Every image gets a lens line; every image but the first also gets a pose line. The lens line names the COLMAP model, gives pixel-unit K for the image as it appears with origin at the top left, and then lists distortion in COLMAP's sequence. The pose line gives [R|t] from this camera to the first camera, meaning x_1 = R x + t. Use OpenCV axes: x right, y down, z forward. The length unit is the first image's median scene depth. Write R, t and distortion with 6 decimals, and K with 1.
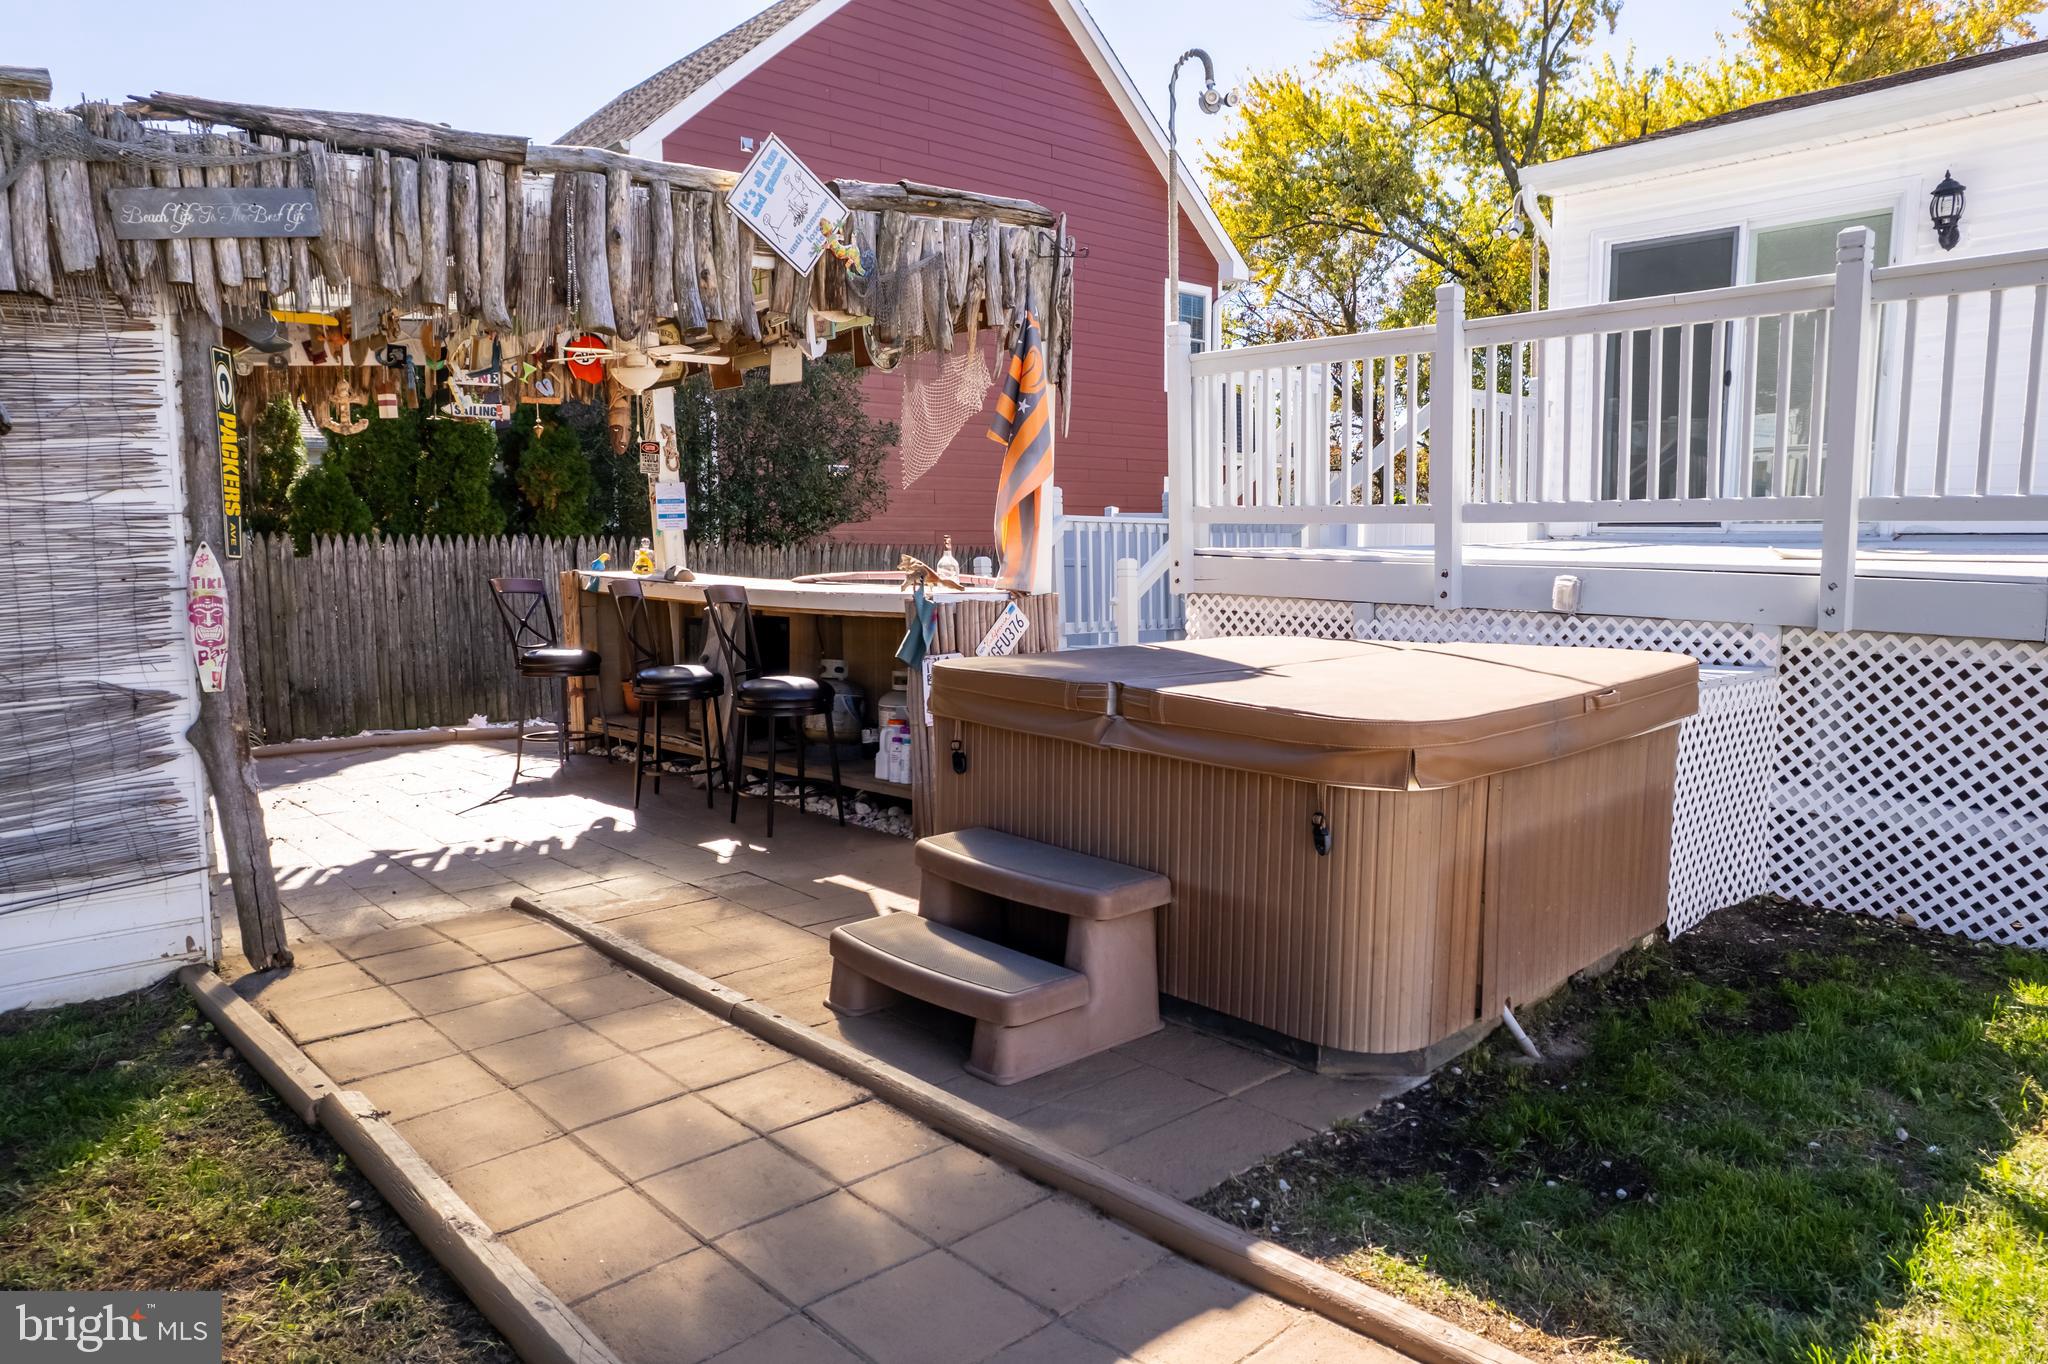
lens RADIAL K [[1316.9, 0, 1032.9], [0, 1316.9, 693.0], [0, 0, 1]] dist [-0.080114, 0.070651]
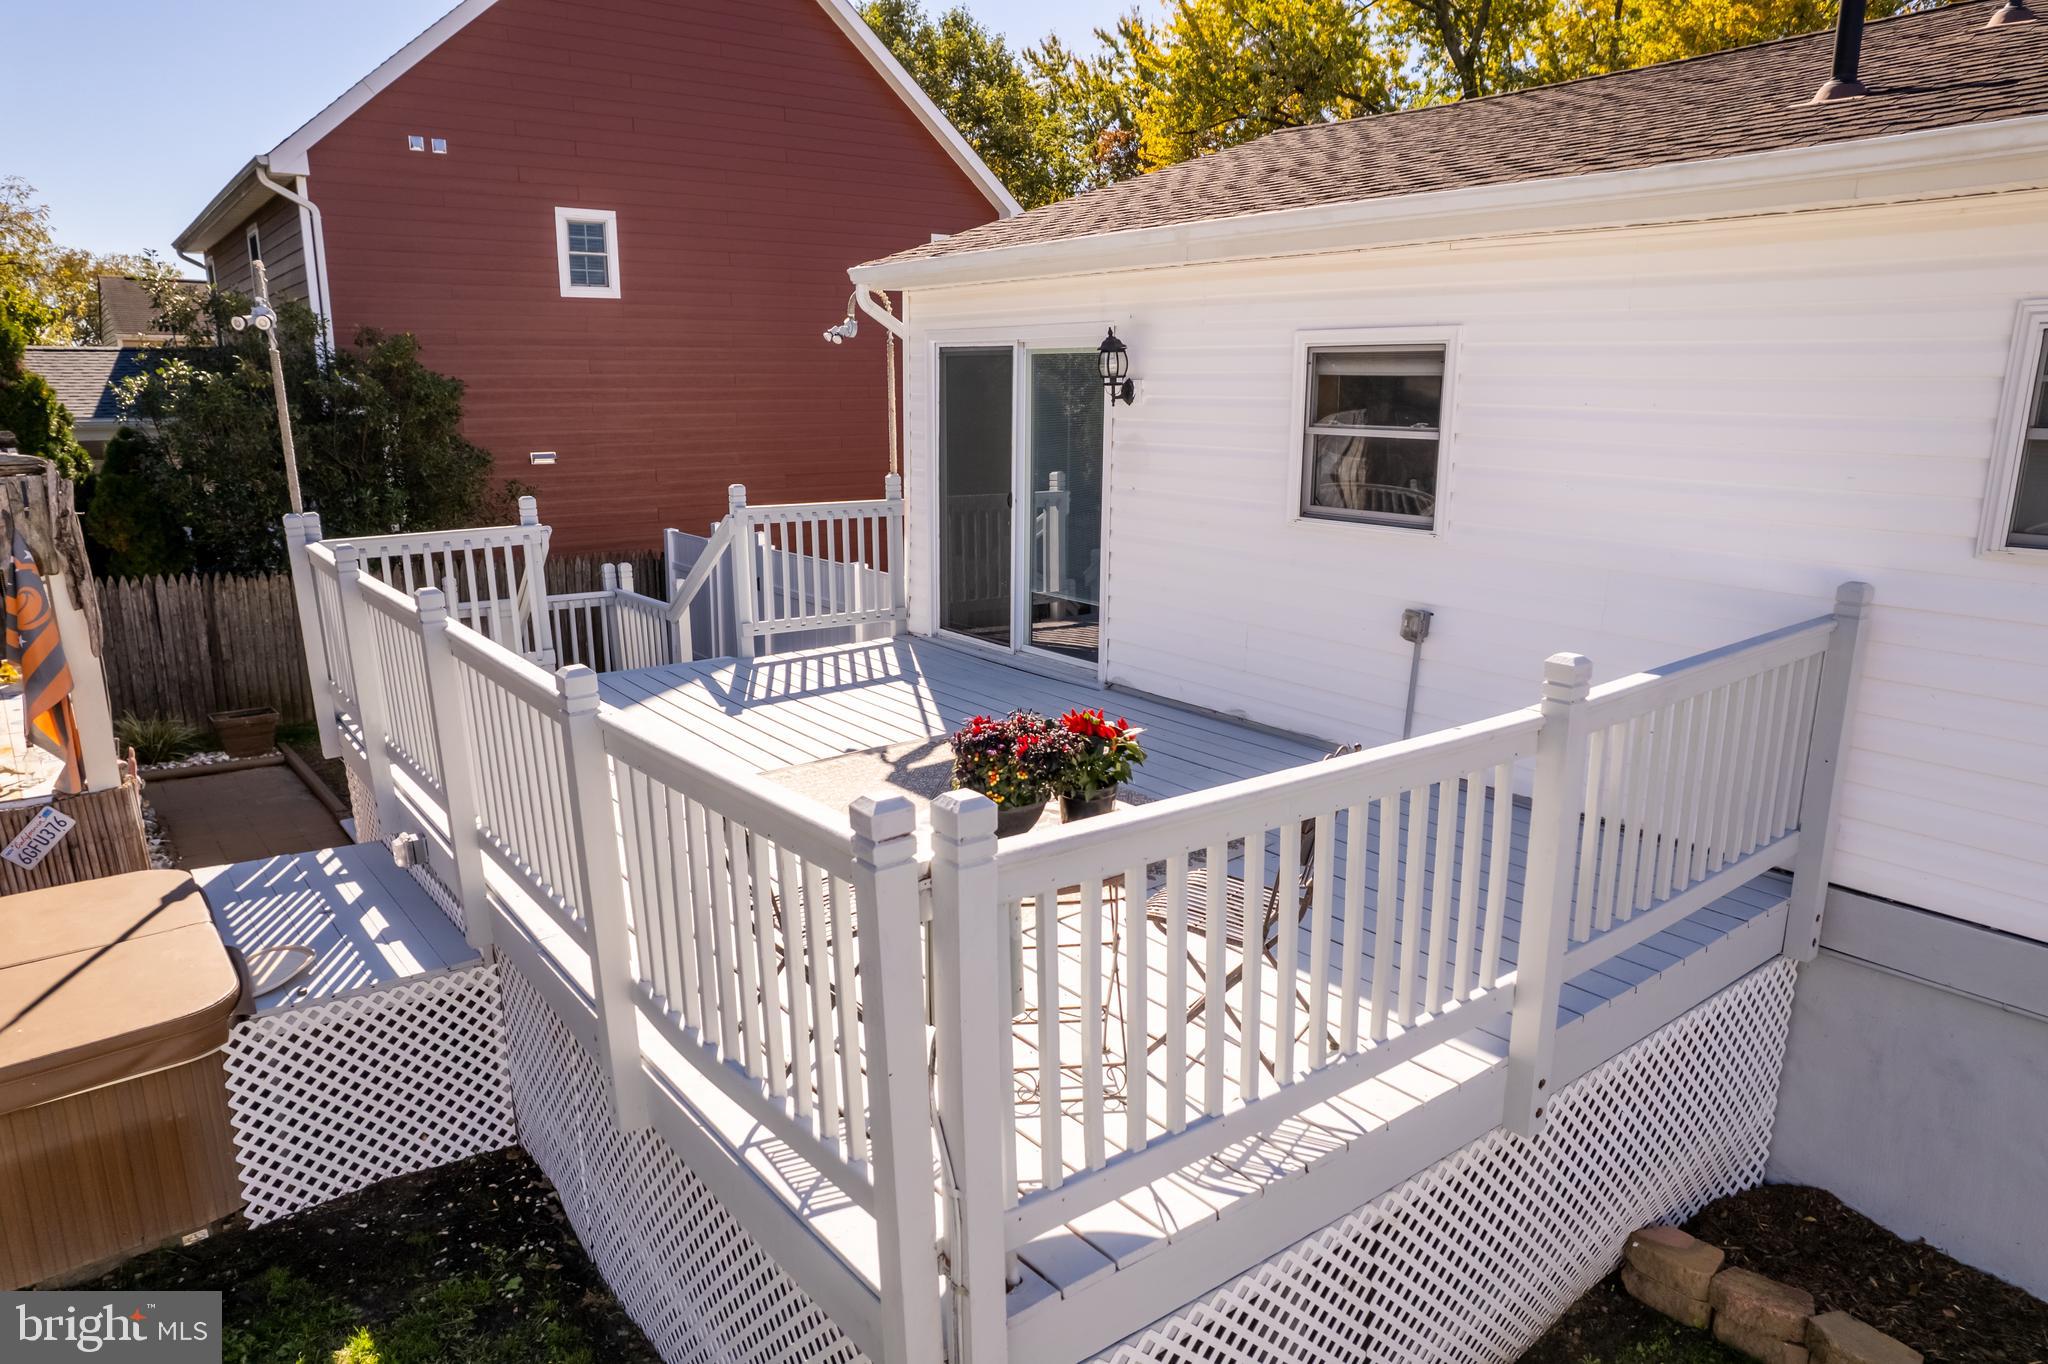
lens RADIAL K [[1316.9, 0, 1032.9], [0, 1316.9, 693.0], [0, 0, 1]] dist [-0.080114, 0.070651]
pose [[0.996157, 0.023019, -0.084507, 1.220584], [-0.013224, 0.993313, 0.114695, -0.403883], [0.086582, -0.113136, 0.989800, -0.015210]]
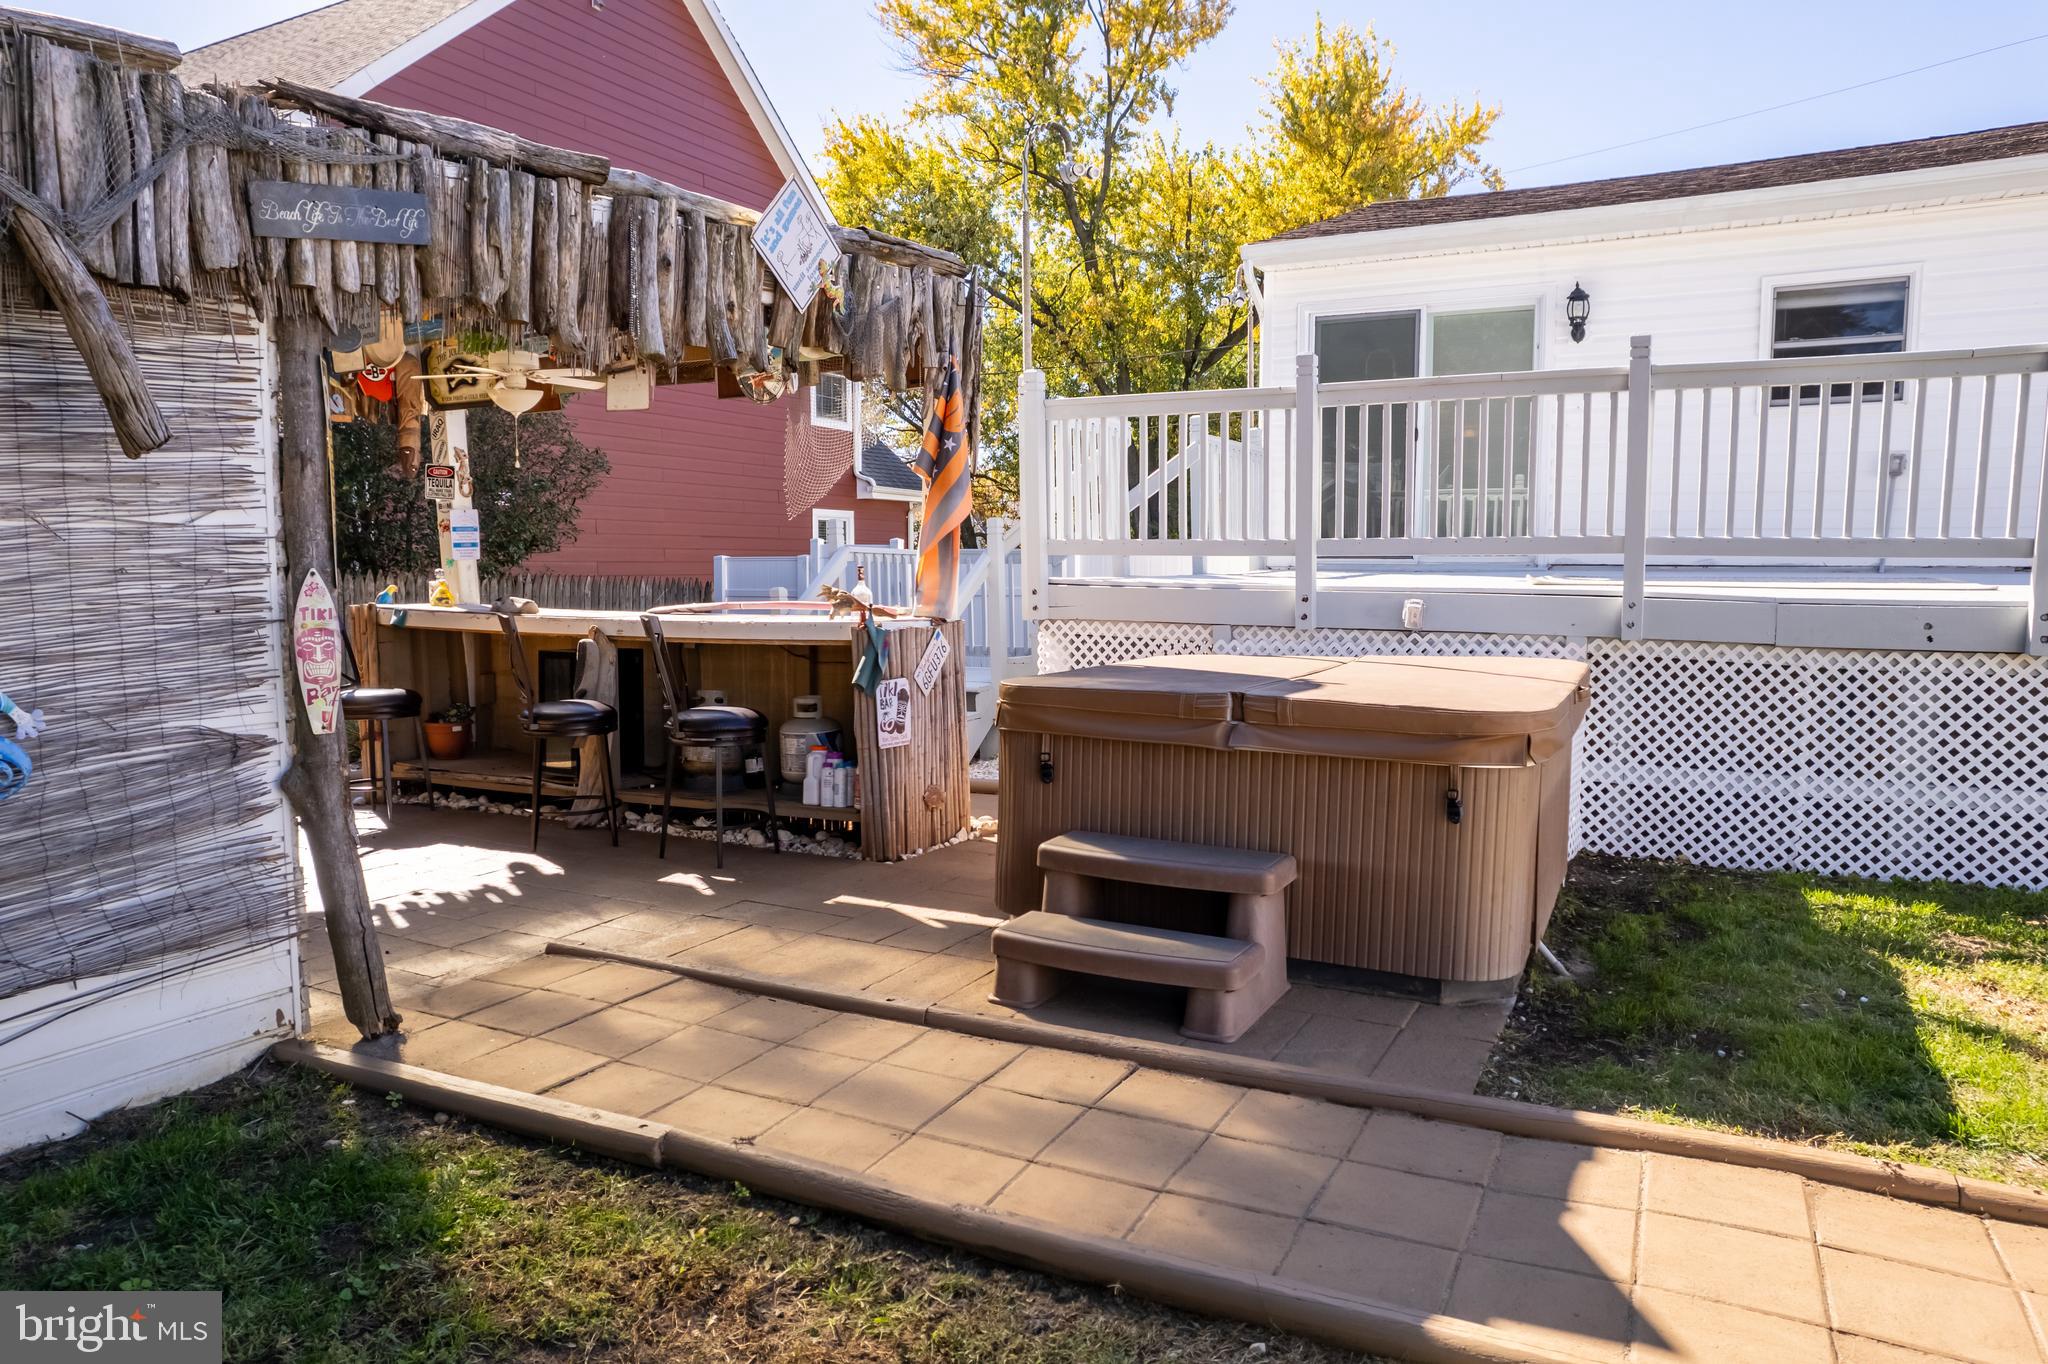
lens RADIAL K [[1316.9, 0, 1032.9], [0, 1316.9, 693.0], [0, 0, 1]] dist [-0.080114, 0.070651]
pose [[0.940763, -0.030430, 0.337697, -0.400482], [0.038393, 0.999119, -0.016924, 0.004218], [-0.336885, 0.028887, 0.941103, -0.021789]]
